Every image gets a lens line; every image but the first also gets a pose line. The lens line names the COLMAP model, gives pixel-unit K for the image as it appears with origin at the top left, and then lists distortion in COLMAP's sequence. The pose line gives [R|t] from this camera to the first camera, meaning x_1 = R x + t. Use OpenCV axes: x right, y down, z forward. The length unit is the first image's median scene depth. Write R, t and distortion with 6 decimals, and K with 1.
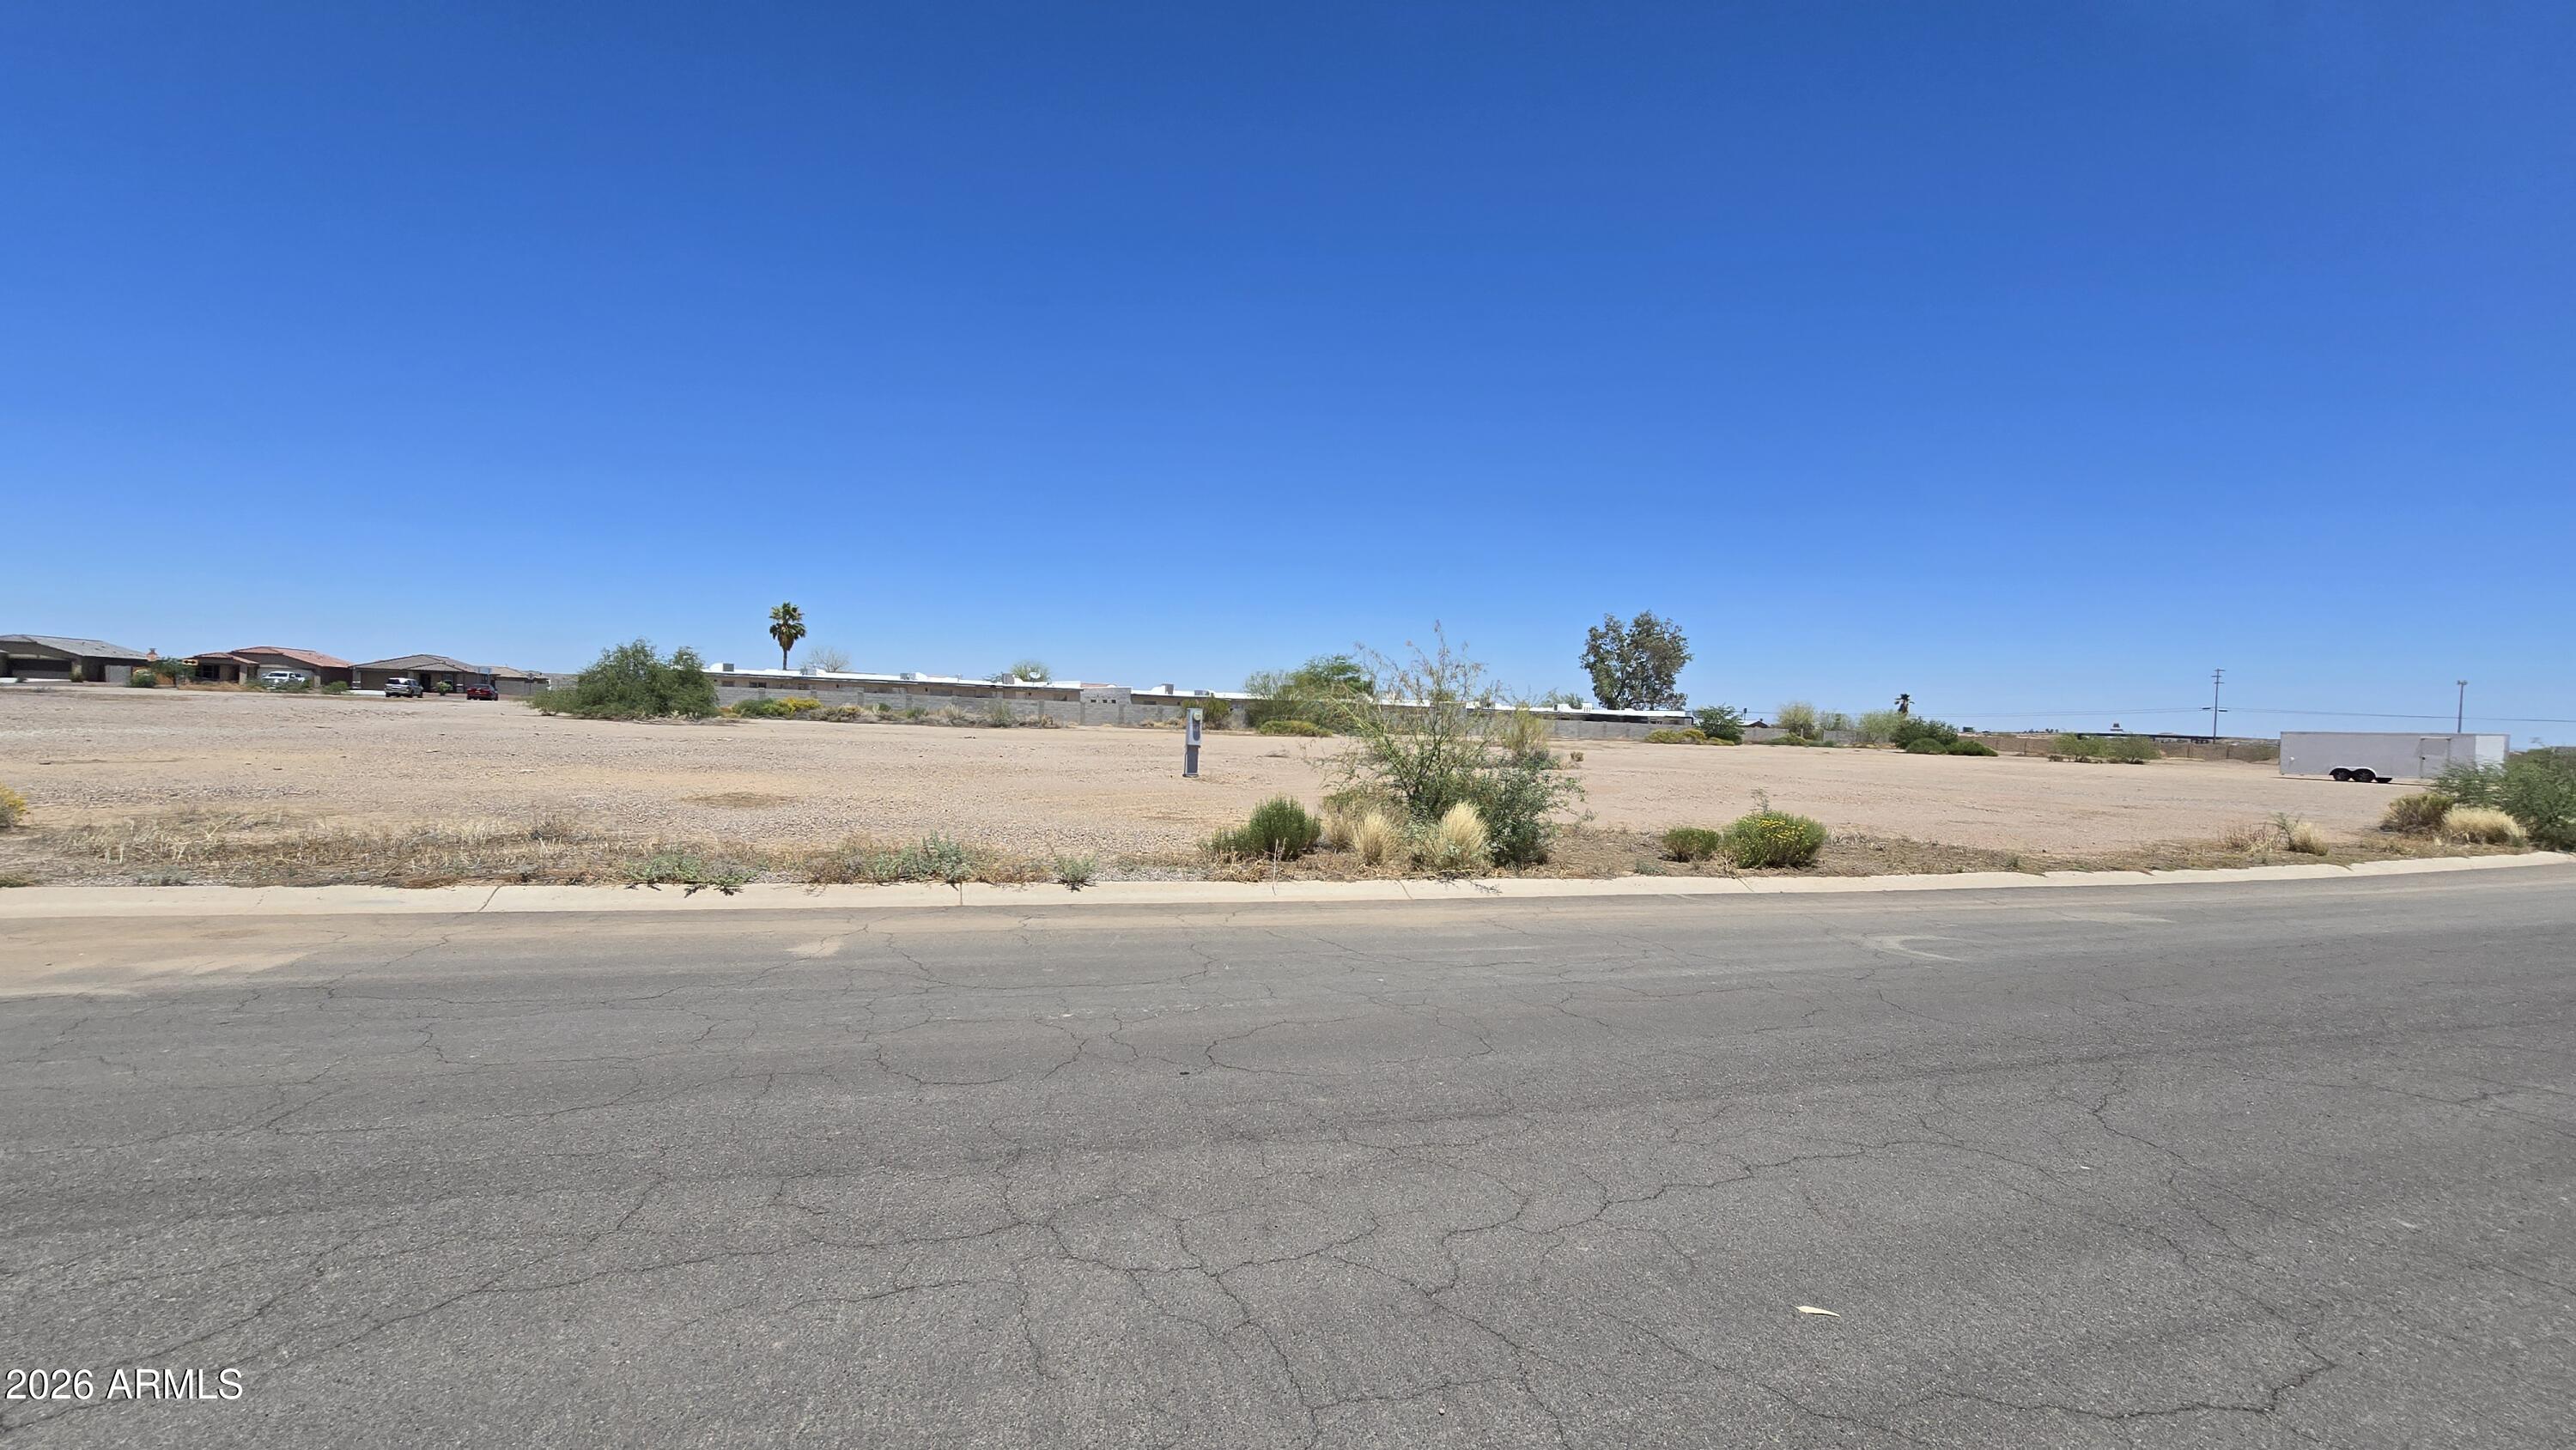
lens RADIAL K [[1061.7, 0, 1283.9], [0, 1061.7, 725.6], [0, 0, 1]] dist [-0.007109, 0.001151]
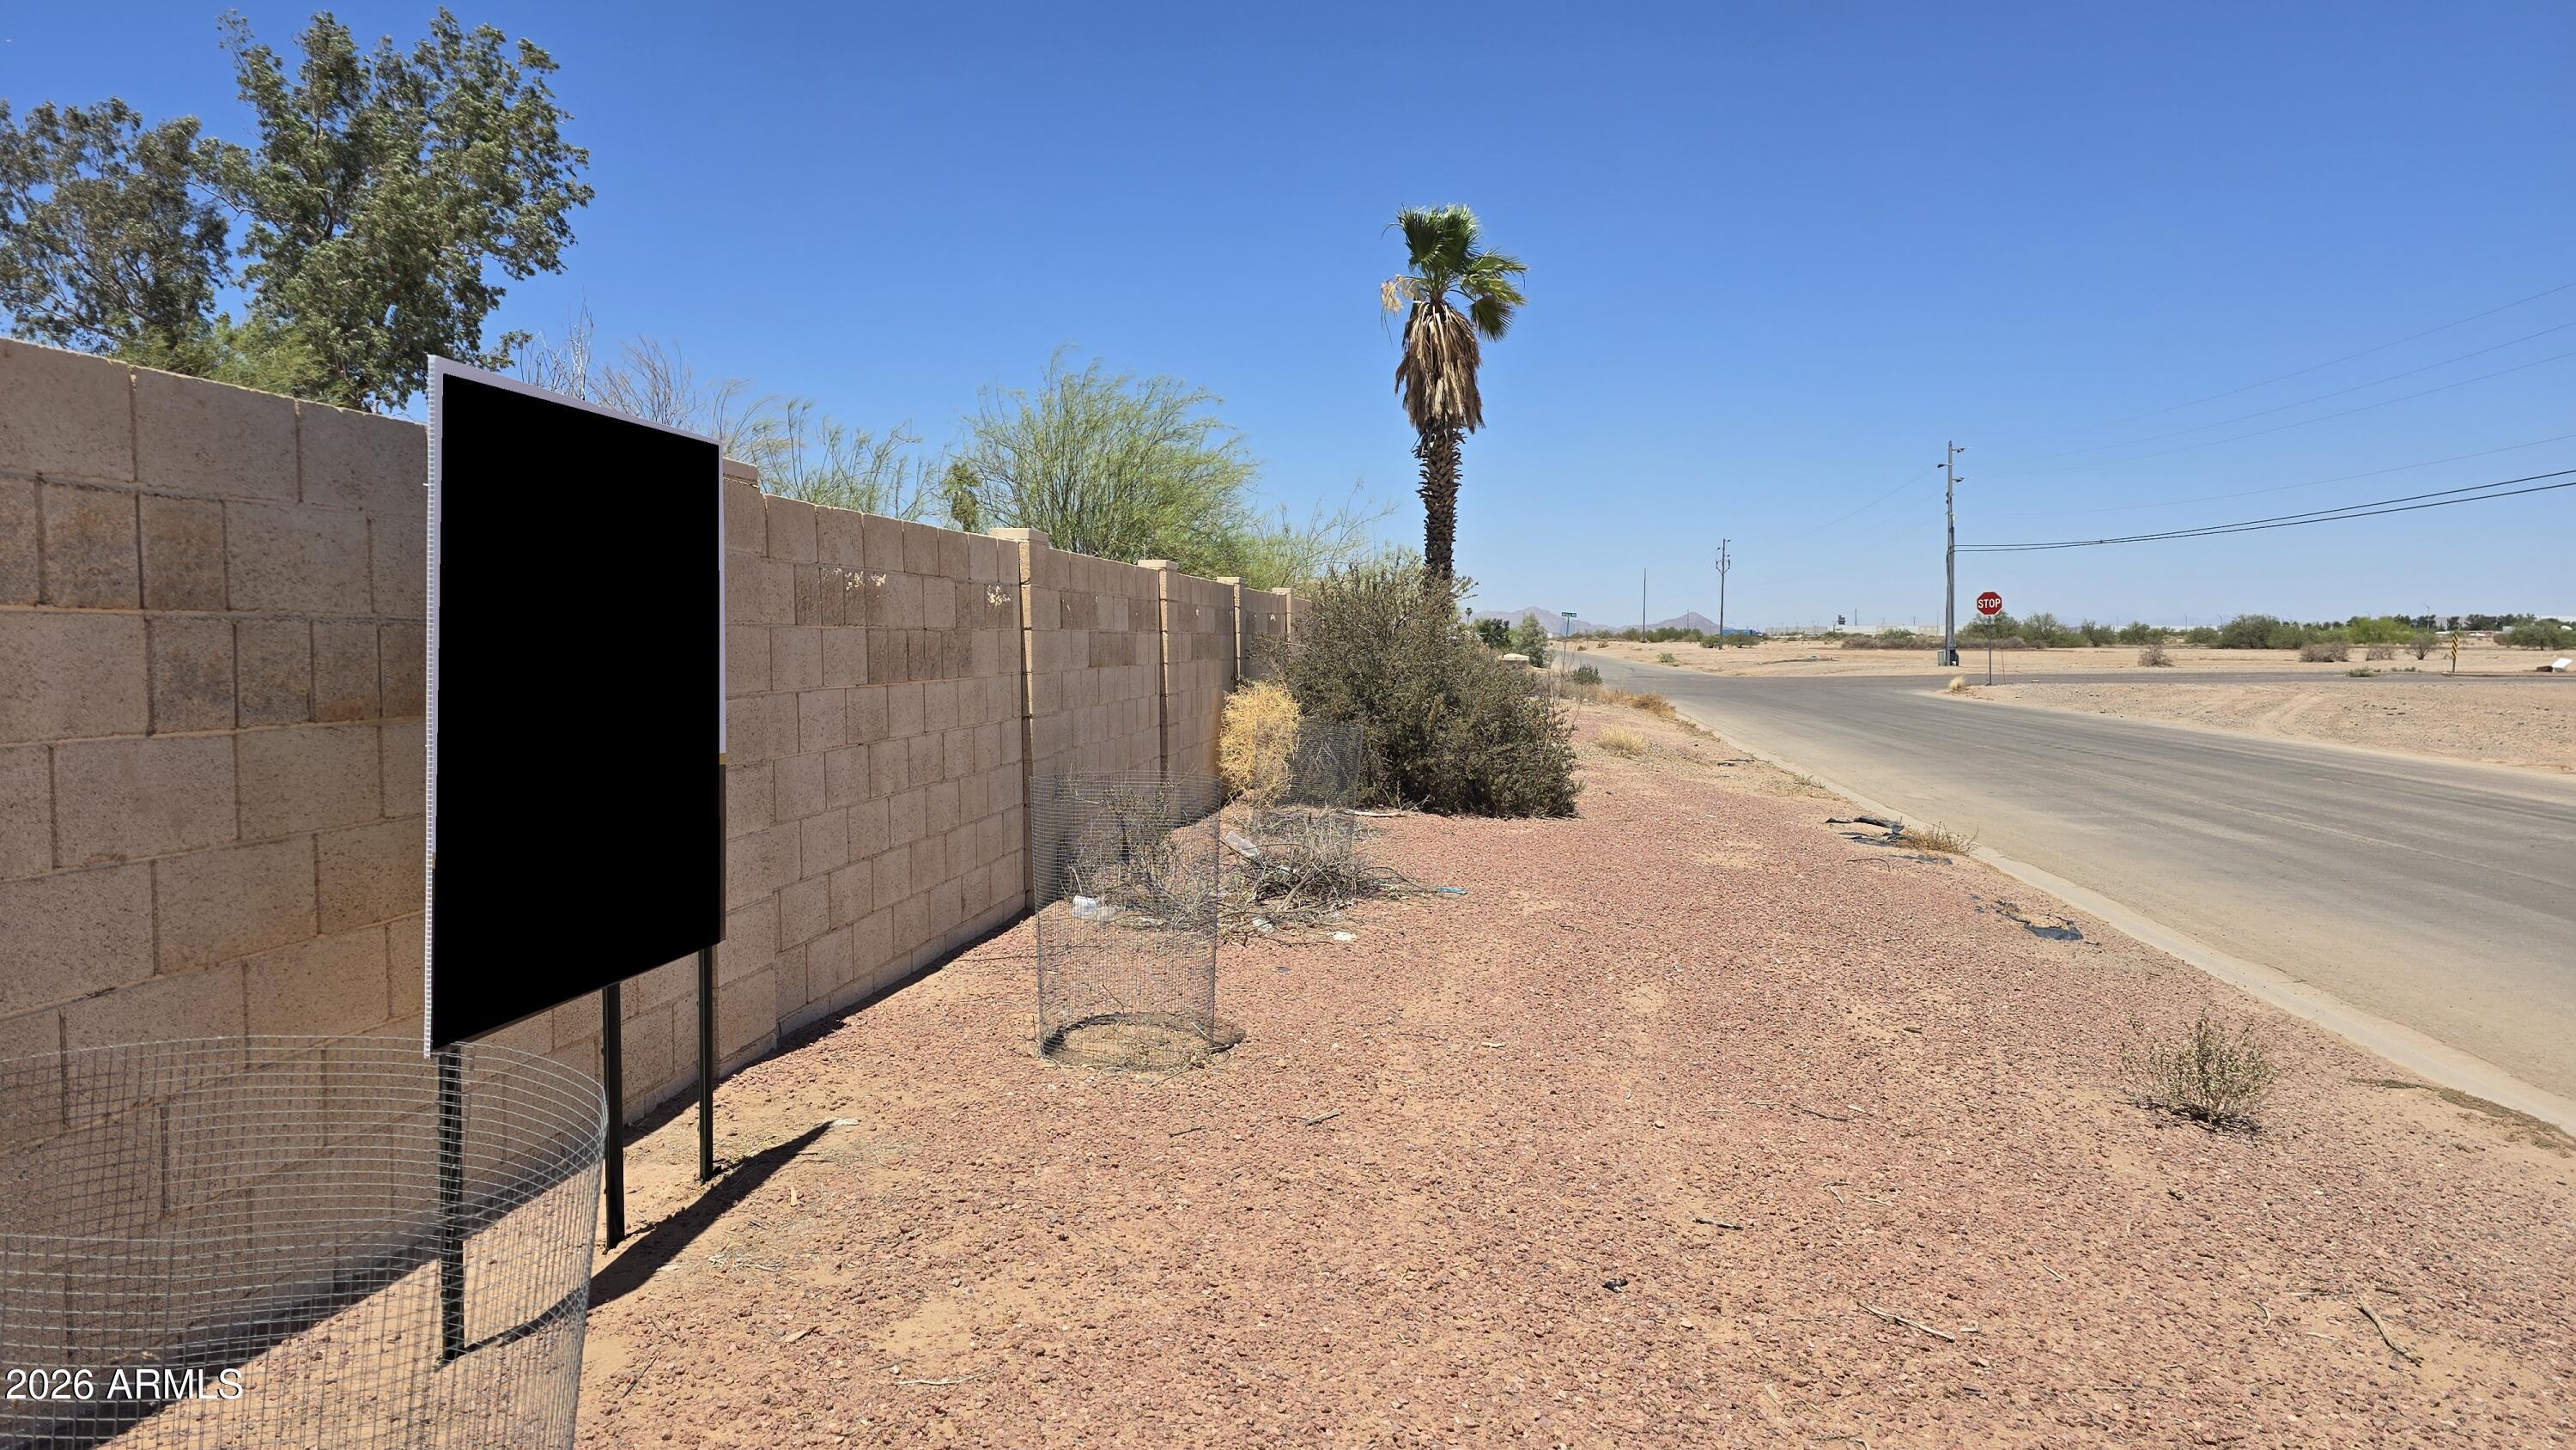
lens RADIAL K [[1712.7, 0, 1245.5], [0, 1712.7, 731.7], [0, 0, 1]] dist [0.028943, -0.012330]
pose [[0.813914, -0.000281, -0.580986, 0.731736], [0.019186, 0.999467, 0.026394, 0.018708], [0.580669, -0.032630, 0.813486, 0.922703]]
